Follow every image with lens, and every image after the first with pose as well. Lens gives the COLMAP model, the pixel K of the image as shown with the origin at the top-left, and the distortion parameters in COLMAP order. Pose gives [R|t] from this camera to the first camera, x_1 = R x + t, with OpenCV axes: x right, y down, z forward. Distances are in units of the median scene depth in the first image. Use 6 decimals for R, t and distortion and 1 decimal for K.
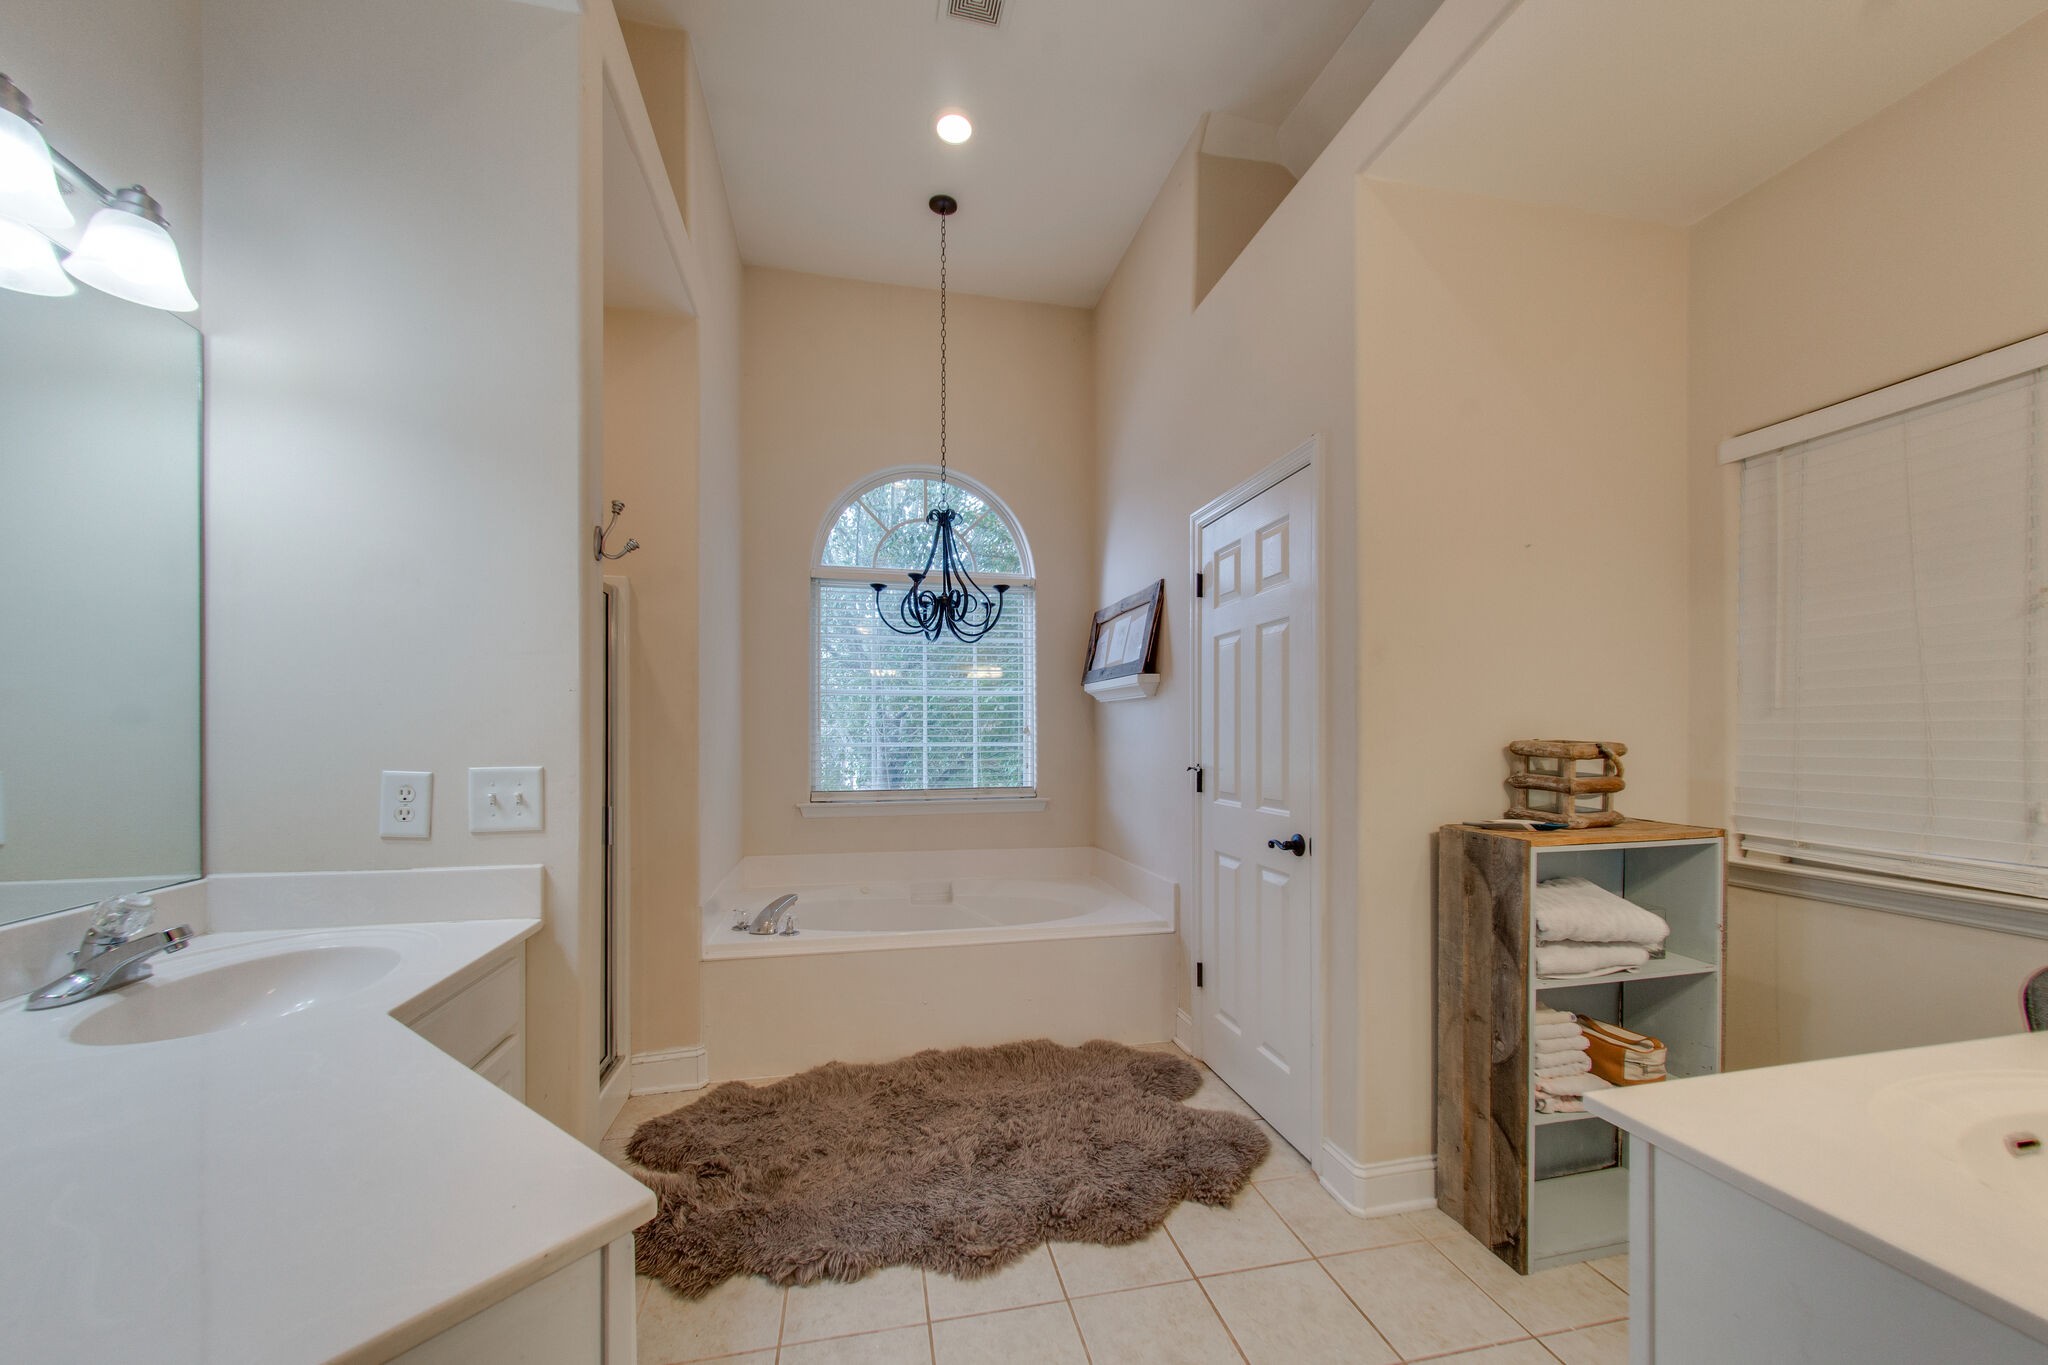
lens RADIAL K [[756.8, 0, 1011.1], [0, 756.8, 728.7], [0, 0, 1]] dist [-0.001954, 0.000028]
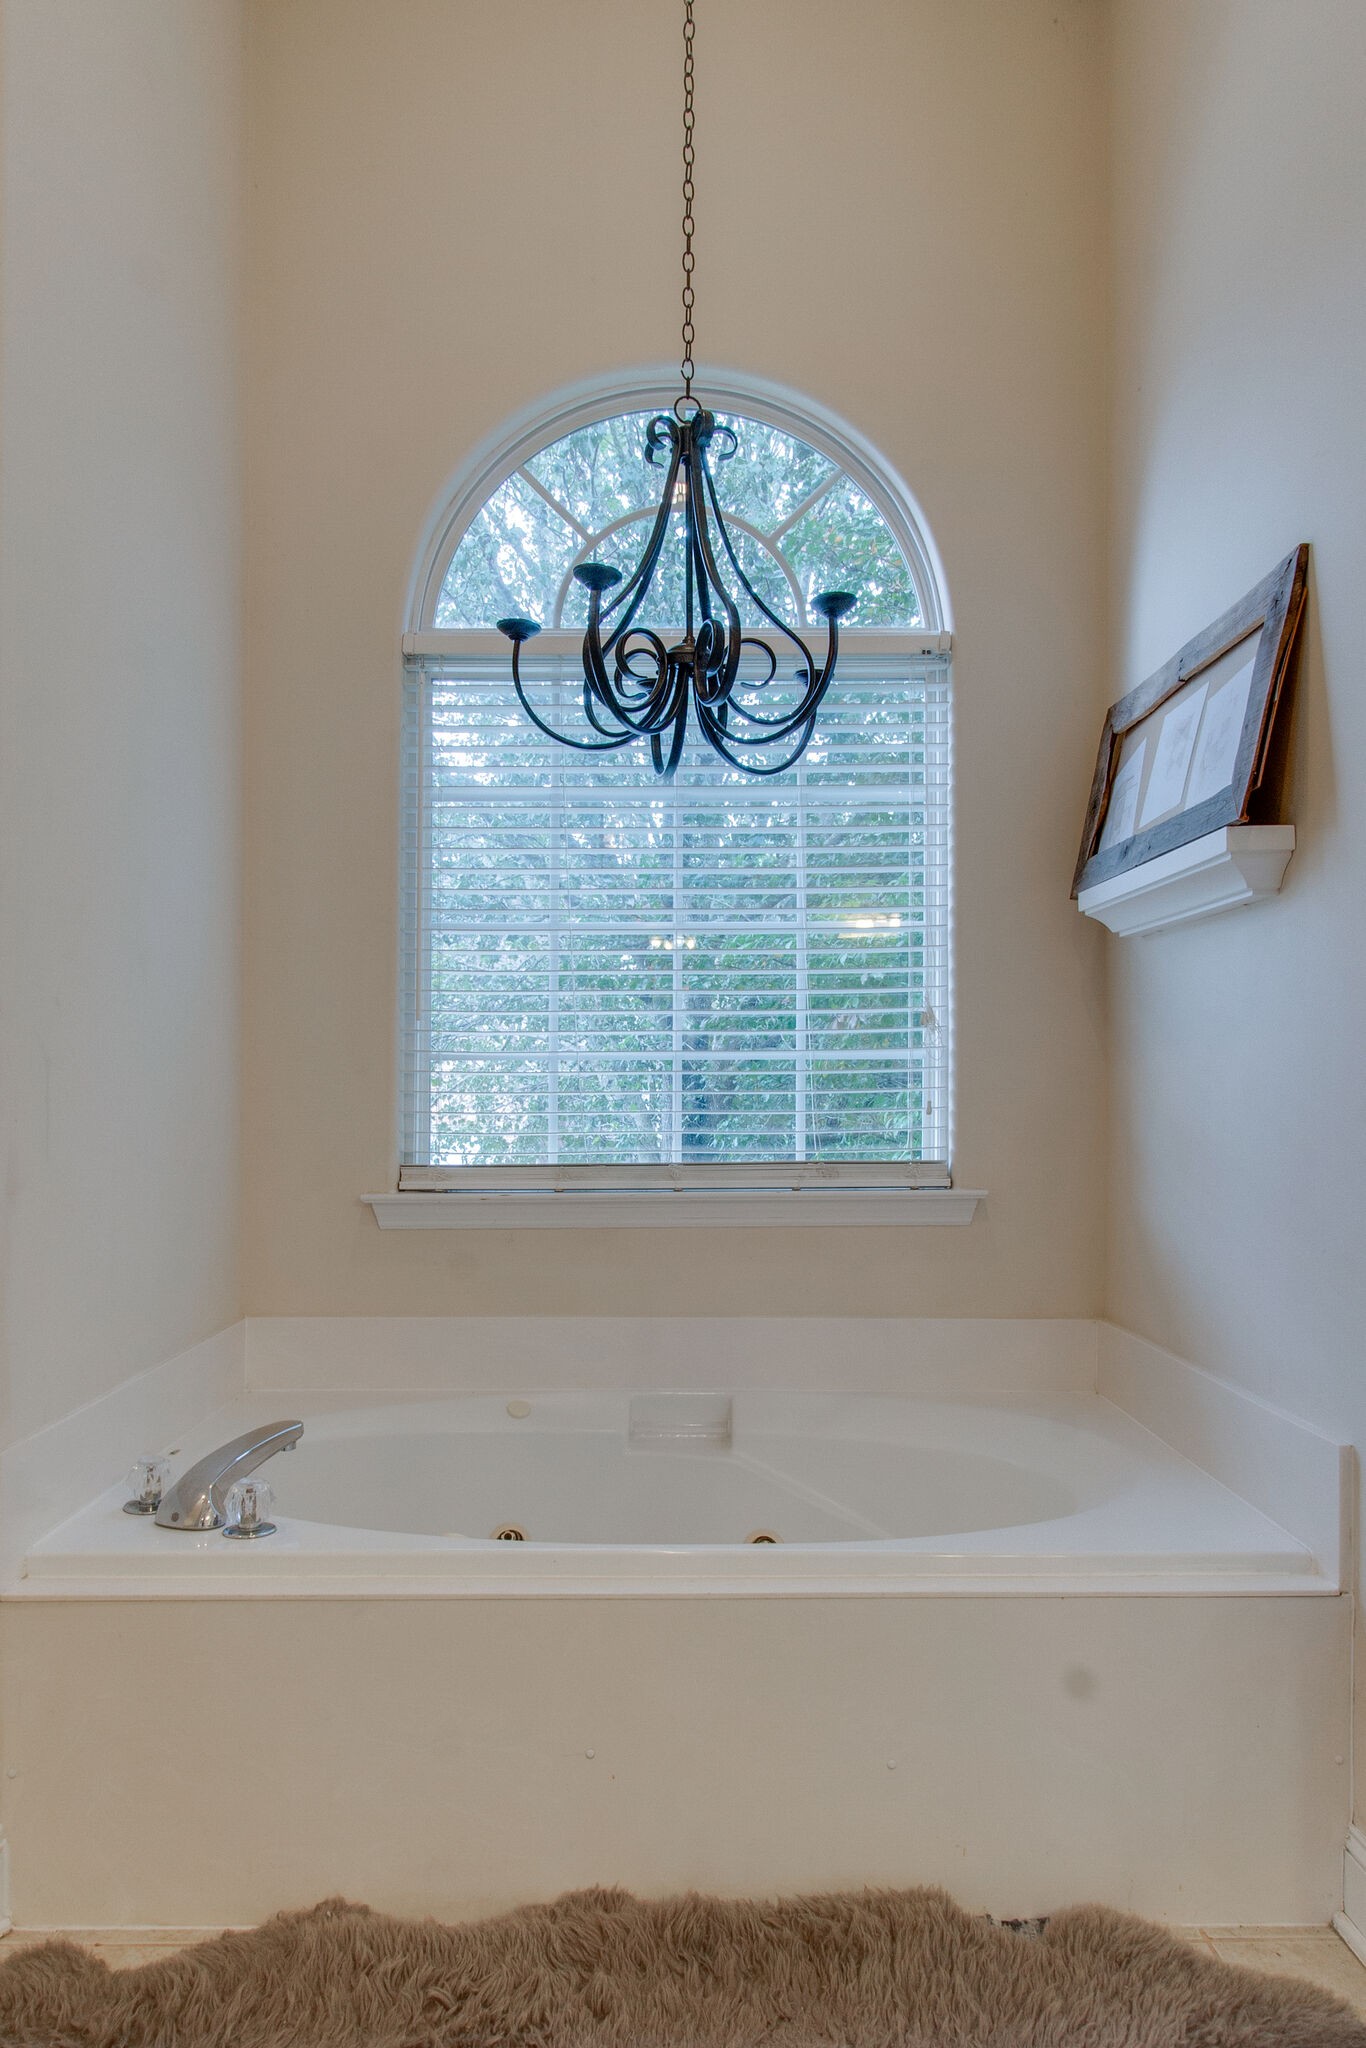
lens RADIAL K [[1470.6, 0, 686.4], [0, 1470.6, 1087.2], [0, 0, 1]] dist [-0.019446, 0.002405]
pose [[0.983304, 0.002201, -0.181957, 0.045658], [0.000046, 0.999924, 0.012347, 0.036594], [0.181970, -0.012150, 0.983229, 0.288876]]
